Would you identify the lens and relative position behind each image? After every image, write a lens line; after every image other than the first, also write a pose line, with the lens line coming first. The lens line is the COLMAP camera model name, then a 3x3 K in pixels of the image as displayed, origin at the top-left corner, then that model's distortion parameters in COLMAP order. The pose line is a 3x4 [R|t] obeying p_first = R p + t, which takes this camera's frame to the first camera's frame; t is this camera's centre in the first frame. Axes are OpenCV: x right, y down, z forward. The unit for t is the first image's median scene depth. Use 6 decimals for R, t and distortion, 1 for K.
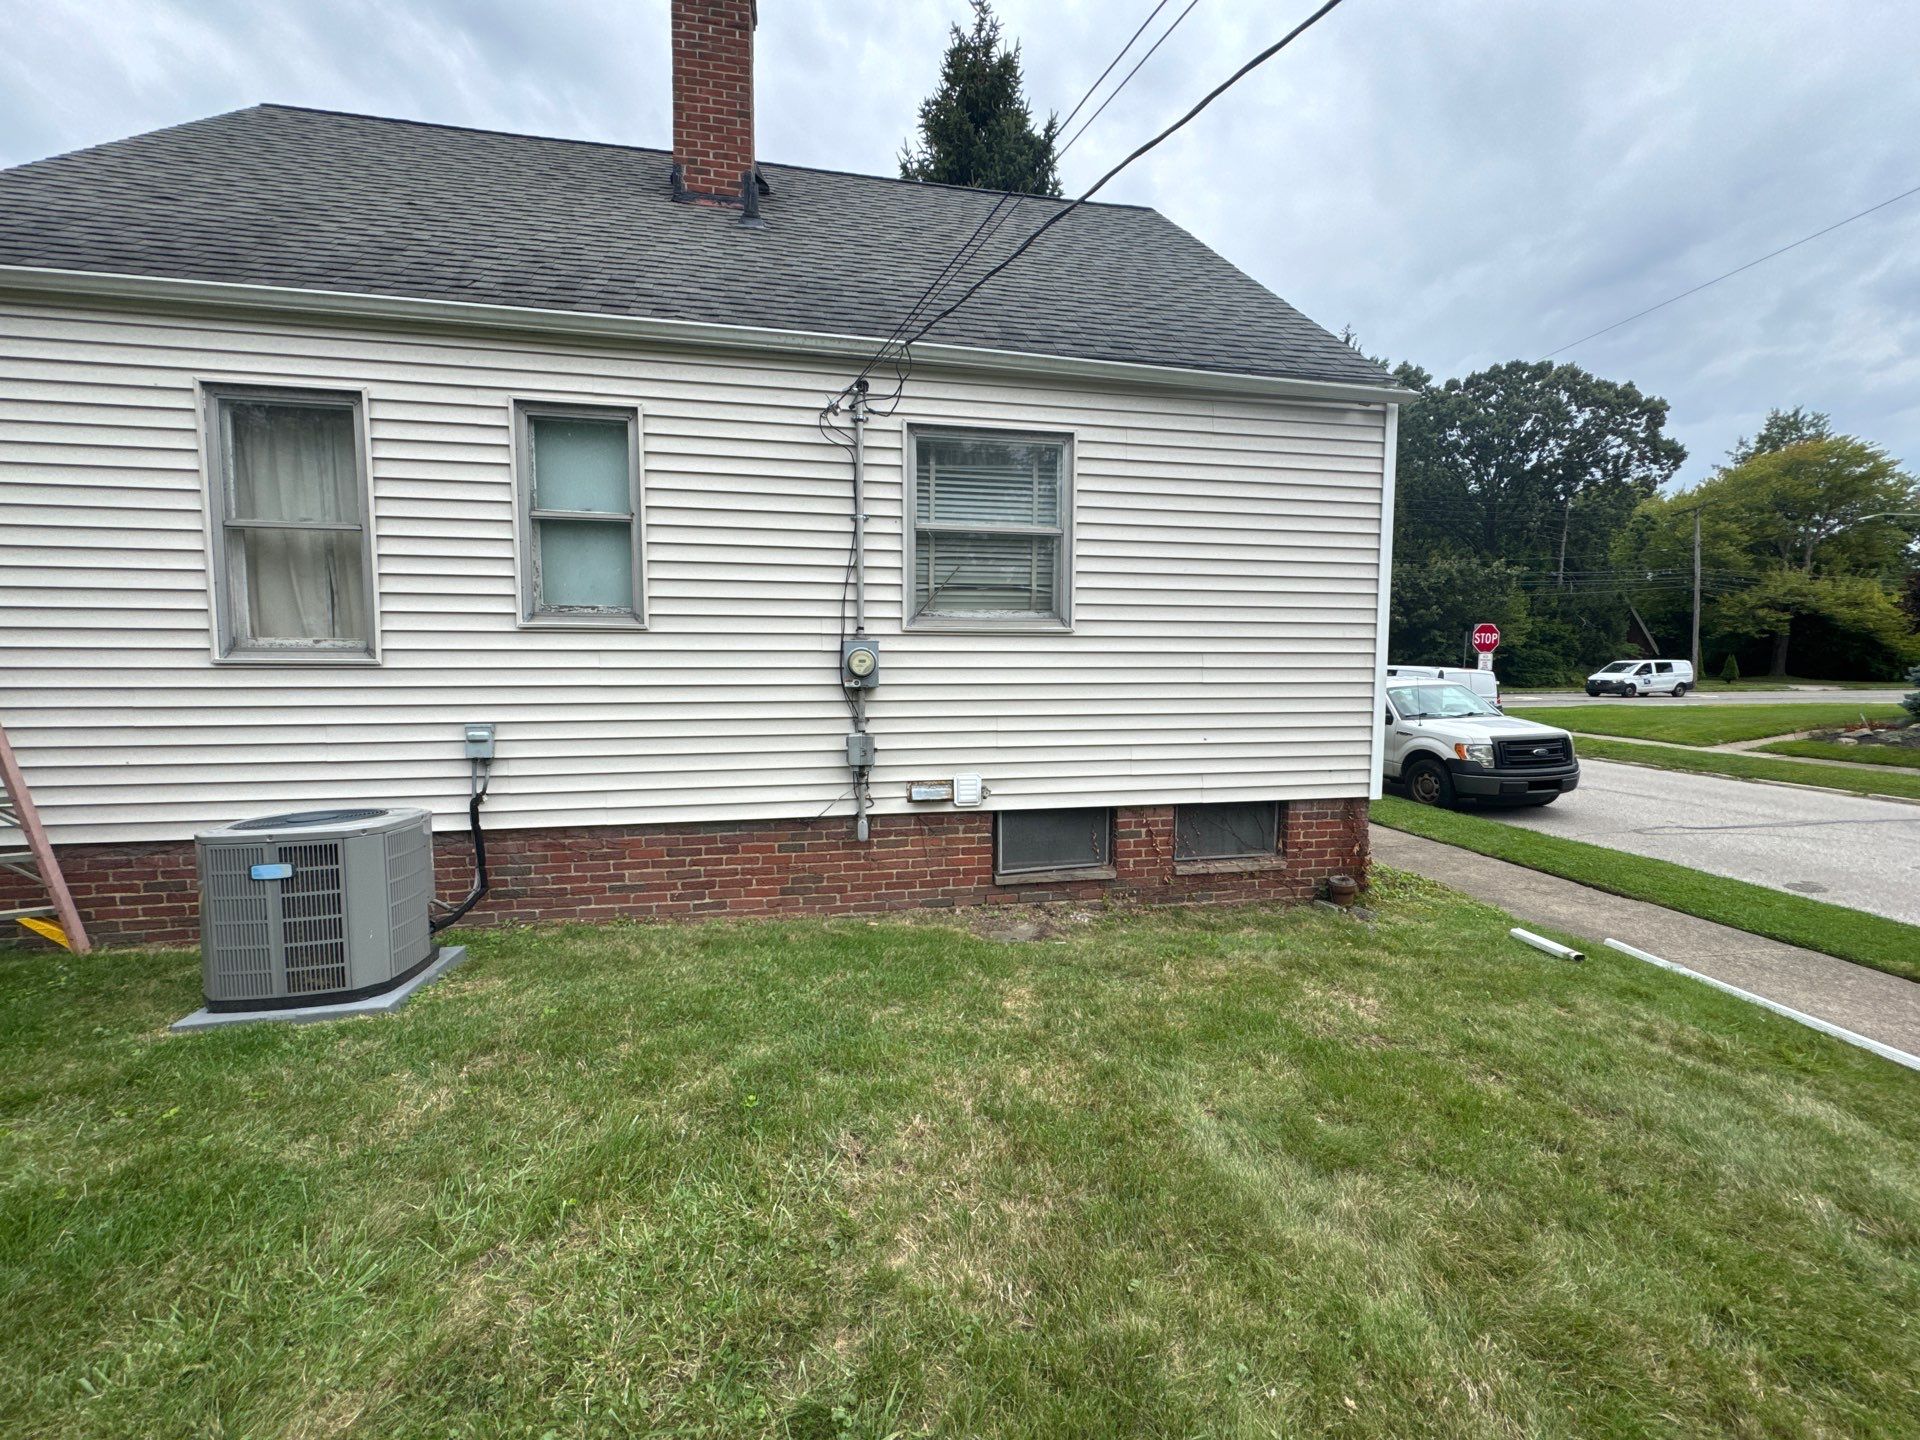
lens RADIAL K [[524.8, 0, 958.3], [0, 524.8, 729.5], [0, 0, 1]] dist [-0.000173, -0.000006]
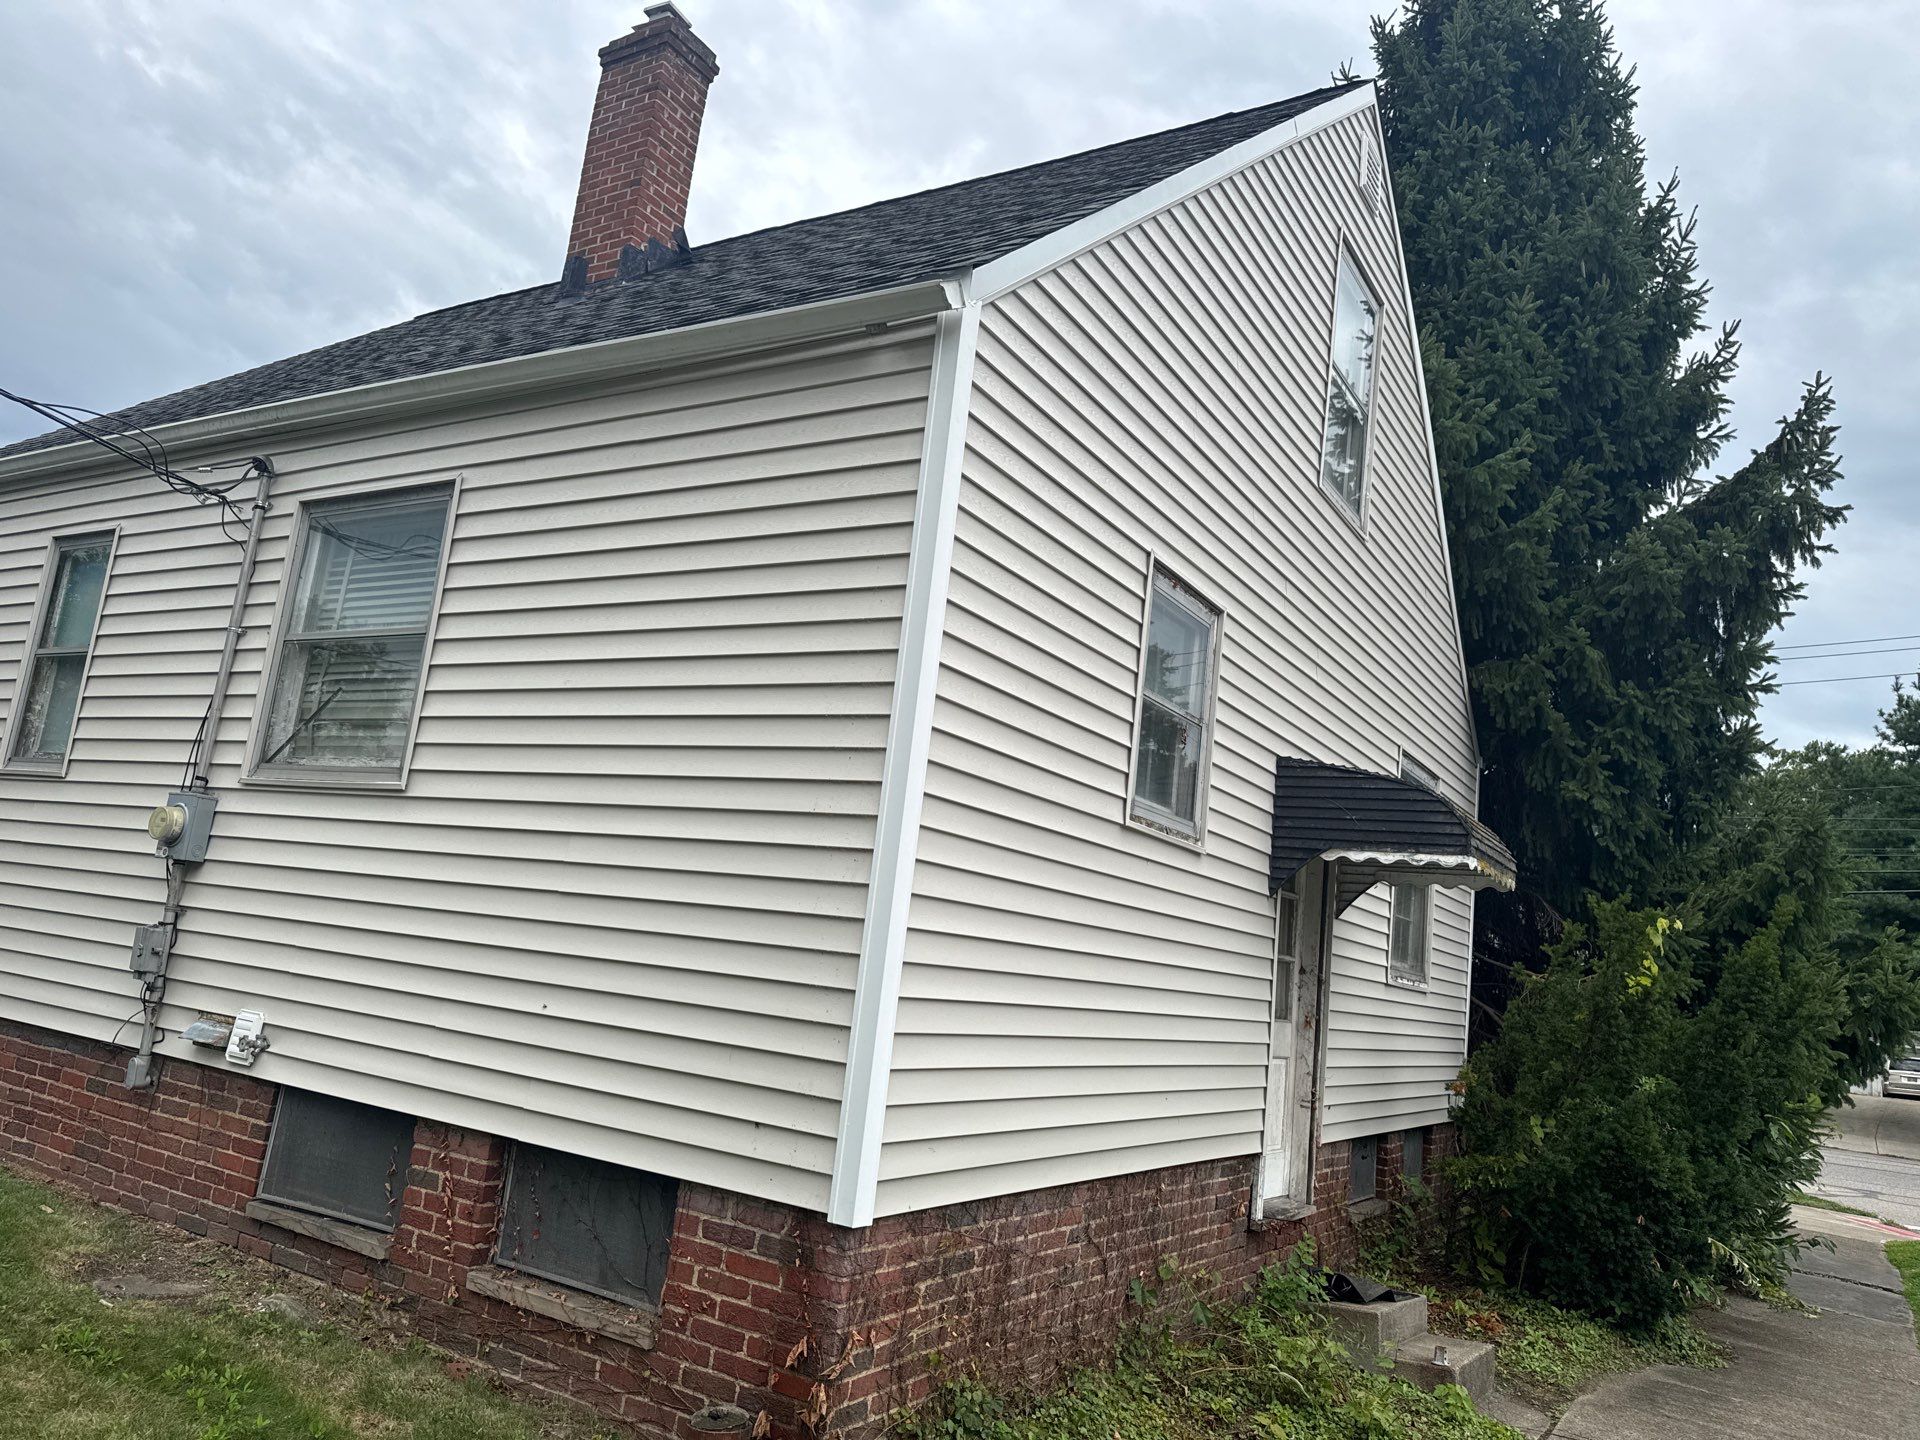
lens RADIAL K [[1361.1, 0, 953.9], [0, 1361.1, 719.4], [0, 0, 1]] dist [0.012233, -0.003790]
pose [[0.768989, -0.020588, -0.638931, 1.644382], [-0.150132, 0.965711, -0.211810, -0.029771], [0.621383, 0.258803, 0.739530, 0.226892]]
